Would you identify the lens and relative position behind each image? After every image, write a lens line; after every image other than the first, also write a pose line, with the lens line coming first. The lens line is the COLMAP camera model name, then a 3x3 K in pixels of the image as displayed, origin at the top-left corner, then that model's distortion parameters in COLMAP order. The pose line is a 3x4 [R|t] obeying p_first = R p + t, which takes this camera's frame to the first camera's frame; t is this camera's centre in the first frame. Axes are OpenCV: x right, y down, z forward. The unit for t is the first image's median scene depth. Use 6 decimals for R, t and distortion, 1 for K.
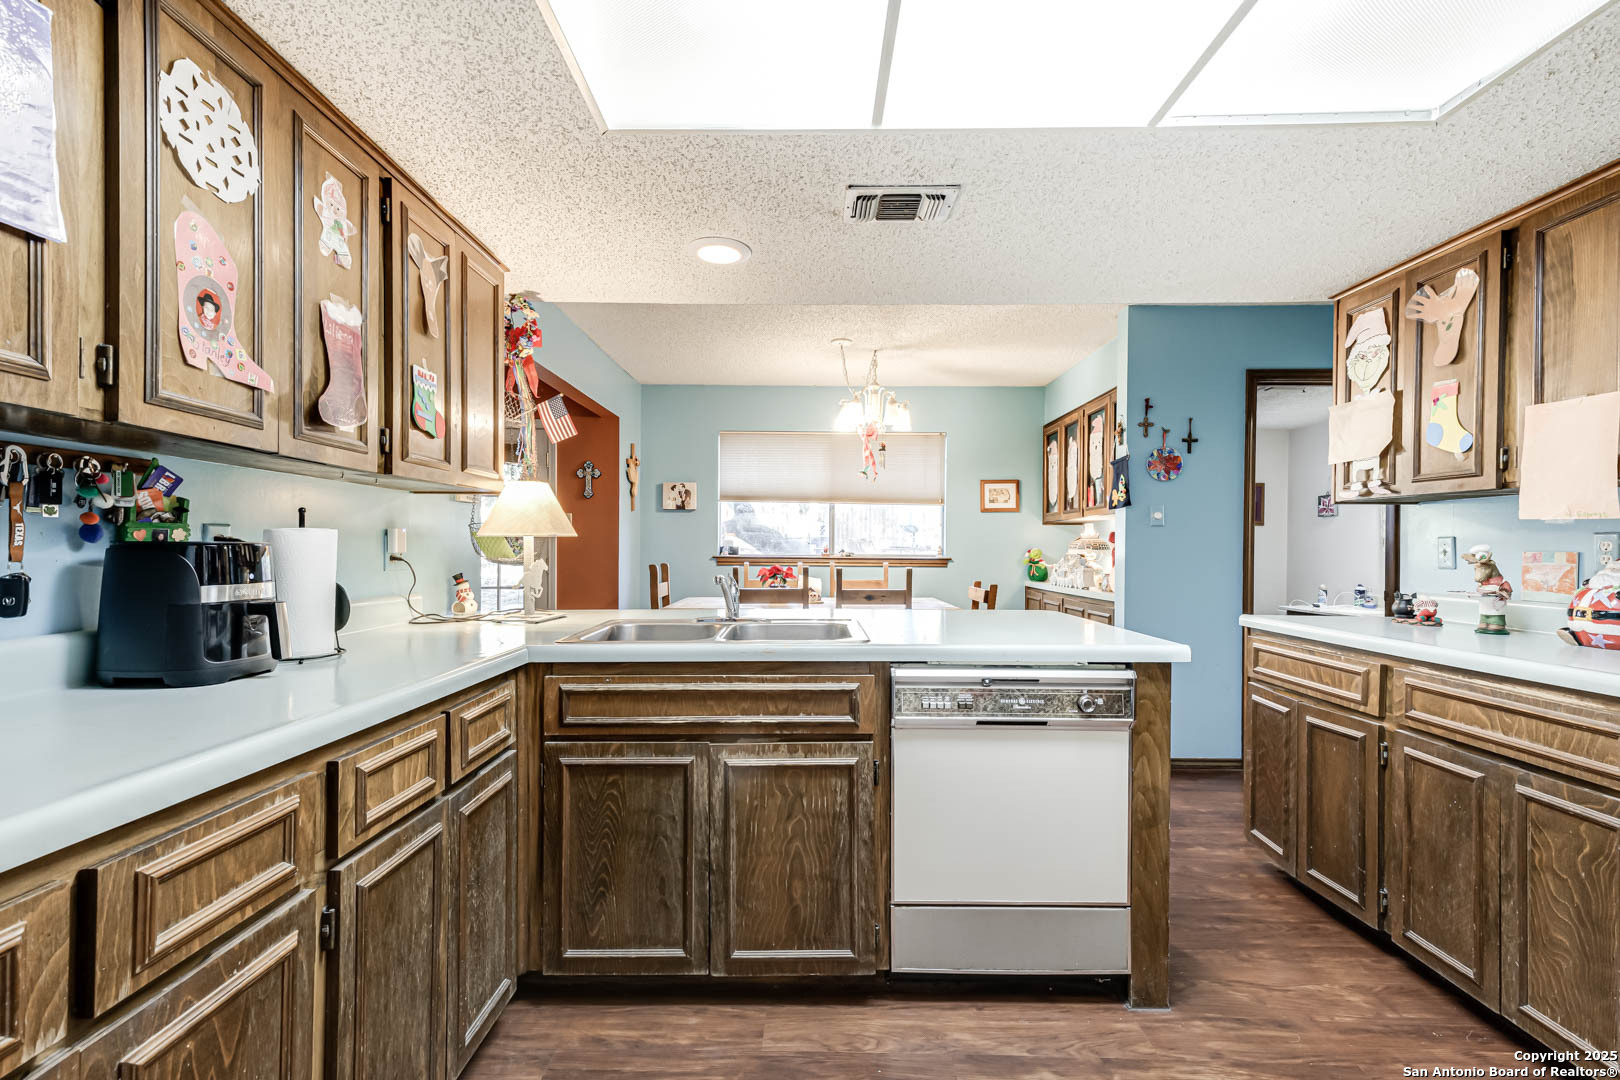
lens RADIAL K [[713.9, 0, 812.1], [0, 713.9, 547.6], [0, 0, 1]] dist [0.018255, -0.000294]
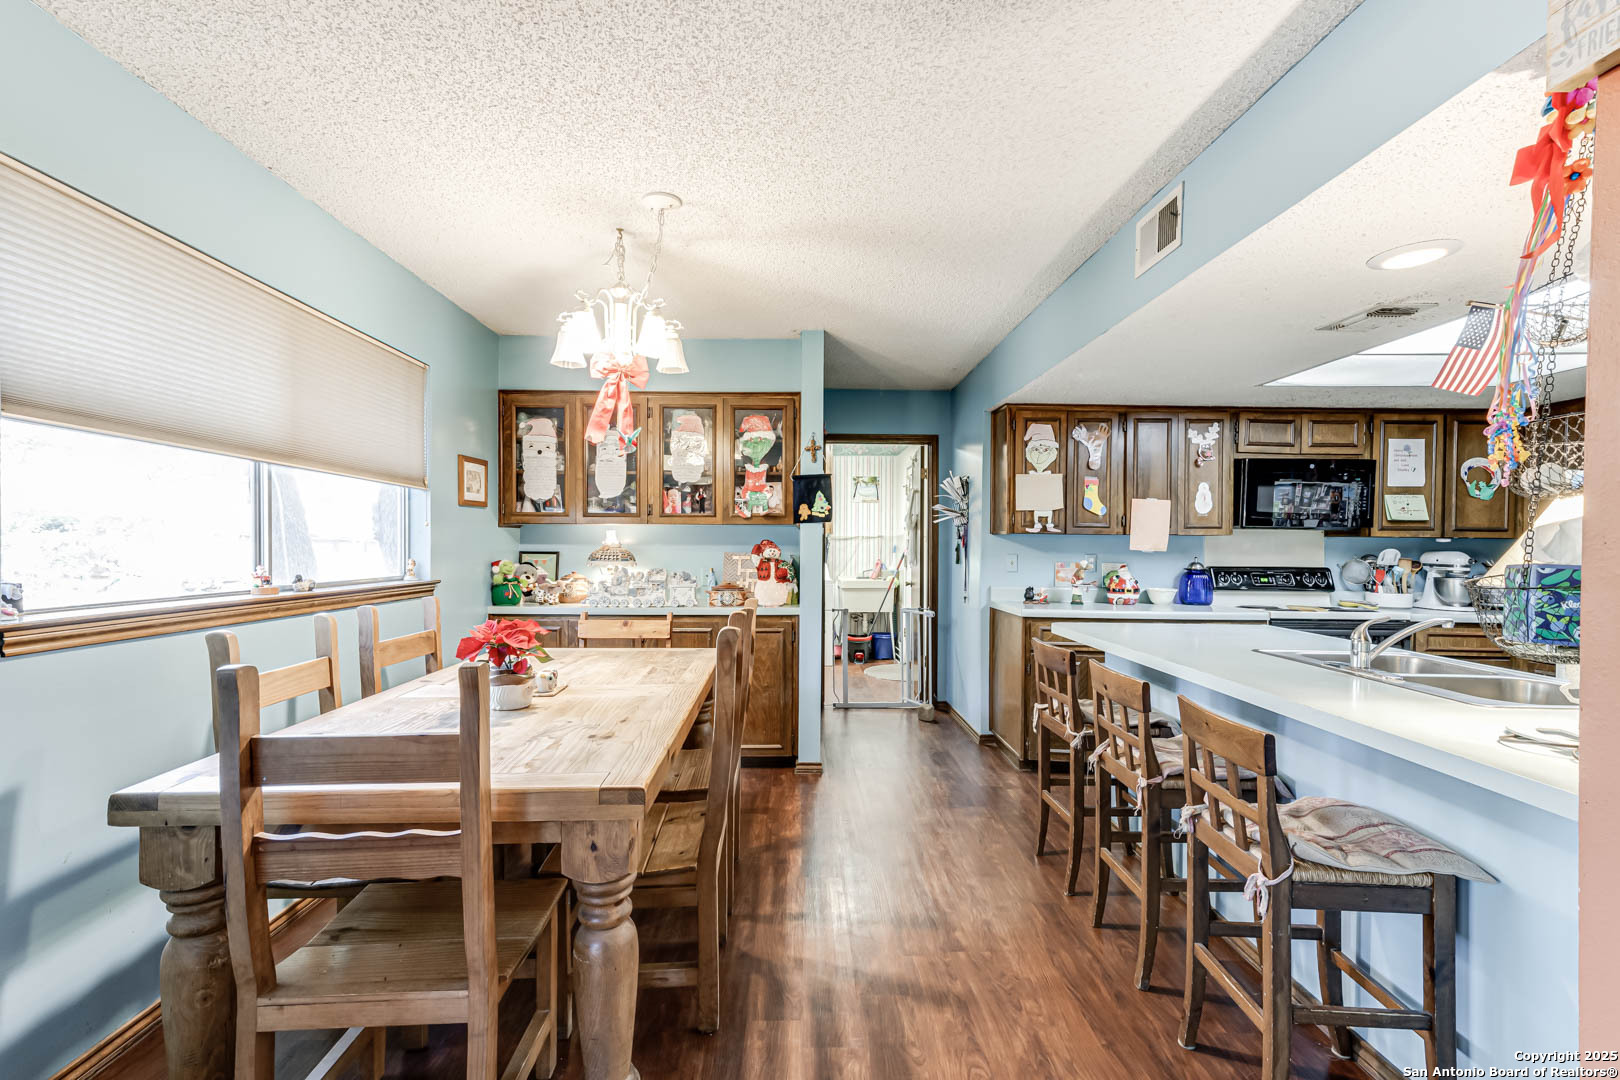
lens RADIAL K [[733.2, 0, 806.5], [0, 733.2, 545.0], [0, 0, 1]] dist [0.017573, -0.000741]
pose [[-0.029610, 0.001257, 0.999561, -1.209311], [-0.005953, 0.999981, -0.001434, -0.045740], [-0.999544, -0.005993, -0.029602, 2.048978]]
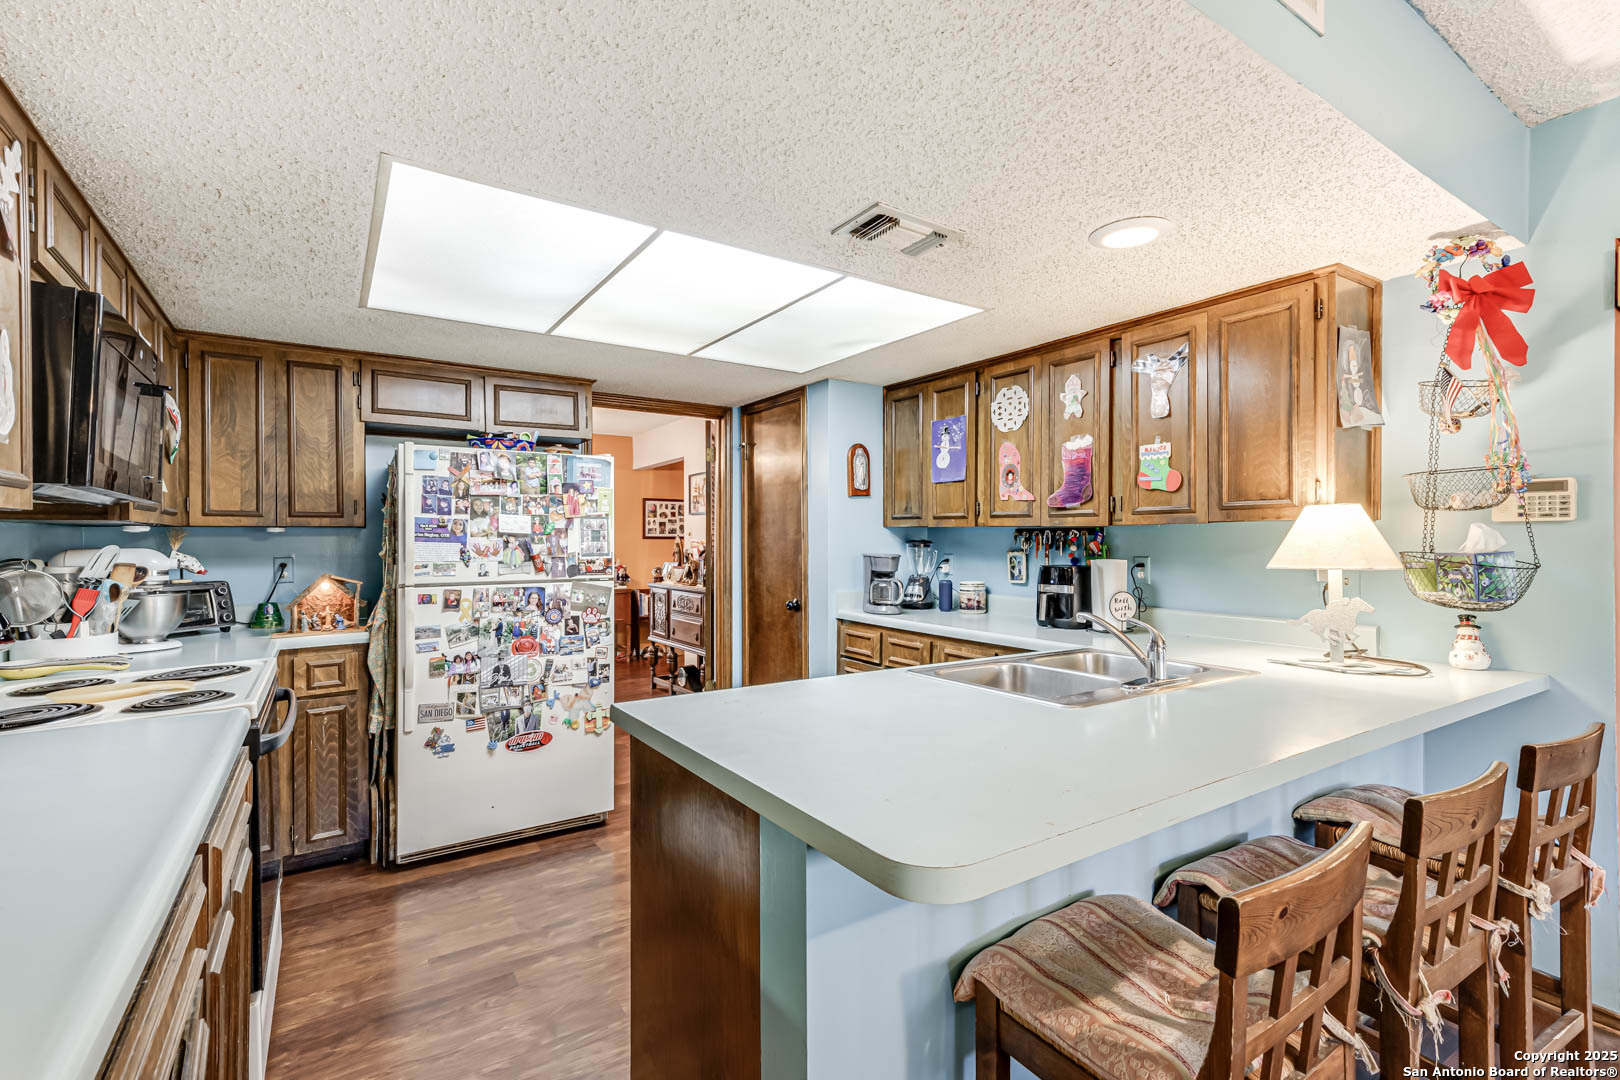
lens RADIAL K [[733.2, 0, 806.5], [0, 733.2, 545.0], [0, 0, 1]] dist [0.017573, -0.000741]
pose [[-0.835454, -0.002206, -0.549556, 0.775664], [-0.004955, 0.999982, 0.003519, -0.055402], [0.549538, 0.005663, -0.835450, 1.771998]]
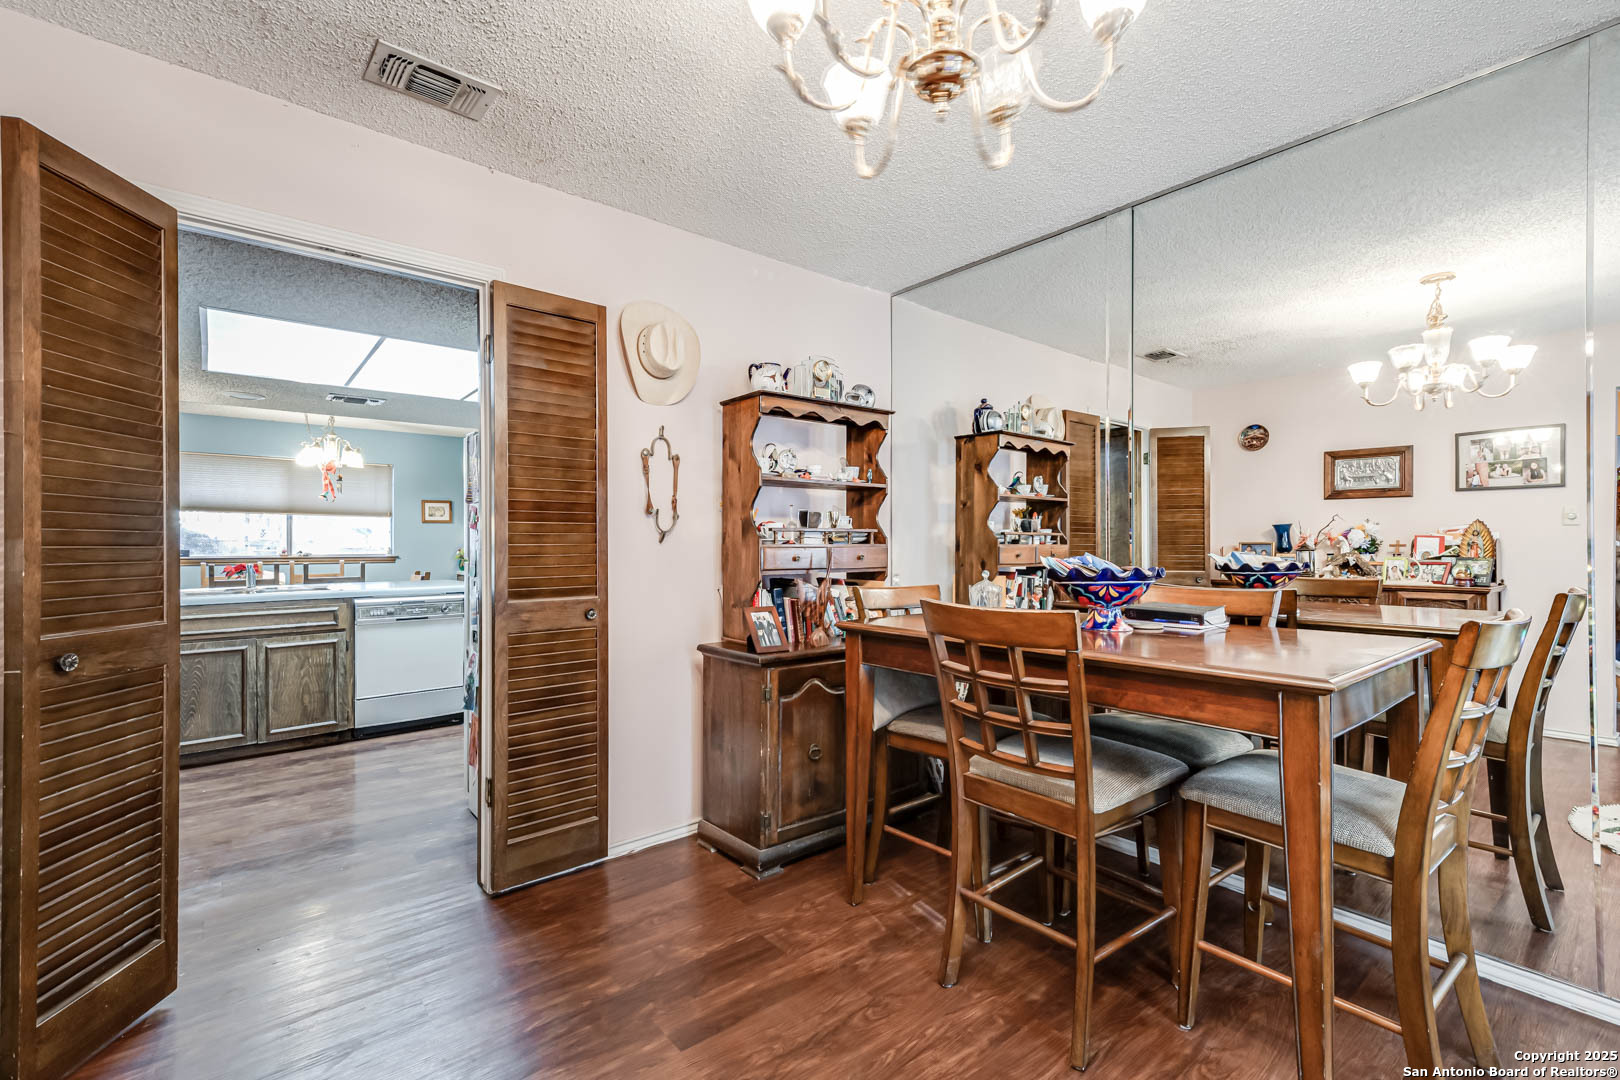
lens RADIAL K [[718.4, 0, 811.3], [0, 718.4, 542.5], [0, 0, 1]] dist [0.018783, -0.000043]
pose [[0.770125, -0.006630, 0.637858, -0.234398], [0.010142, 0.999947, -0.001852, -0.001847], [-0.637812, 0.007895, 0.770151, -1.683385]]
